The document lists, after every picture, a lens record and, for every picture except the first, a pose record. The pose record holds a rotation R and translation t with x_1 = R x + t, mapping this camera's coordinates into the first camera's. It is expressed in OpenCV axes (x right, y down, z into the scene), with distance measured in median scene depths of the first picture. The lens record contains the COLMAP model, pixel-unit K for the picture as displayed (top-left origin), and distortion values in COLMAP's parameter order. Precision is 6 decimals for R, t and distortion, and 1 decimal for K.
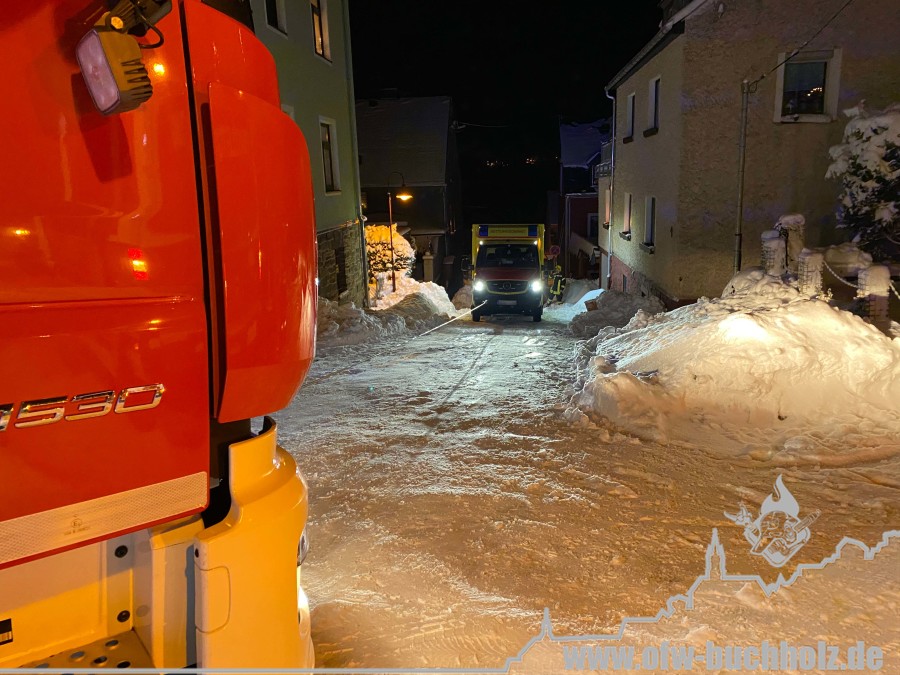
lens RADIAL K [[691.9, 0, 450.0], [0, 691.9, 337.5], [0, 0, 1]] dist [0.061060, -0.081472]
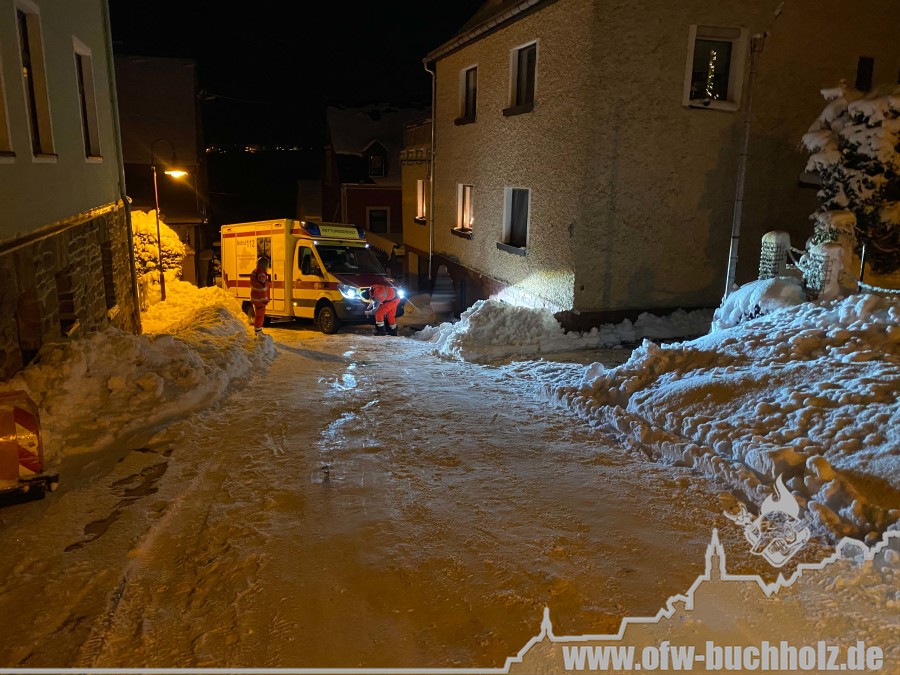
lens RADIAL K [[691.9, 0, 450.0], [0, 691.9, 337.5], [0, 0, 1]] dist [0.061060, -0.081472]
pose [[0.924646, -0.036447, 0.379080, -0.132618], [0.033247, 0.999335, 0.014986, -0.042471], [-0.379374, -0.001253, 0.925243, 0.296799]]
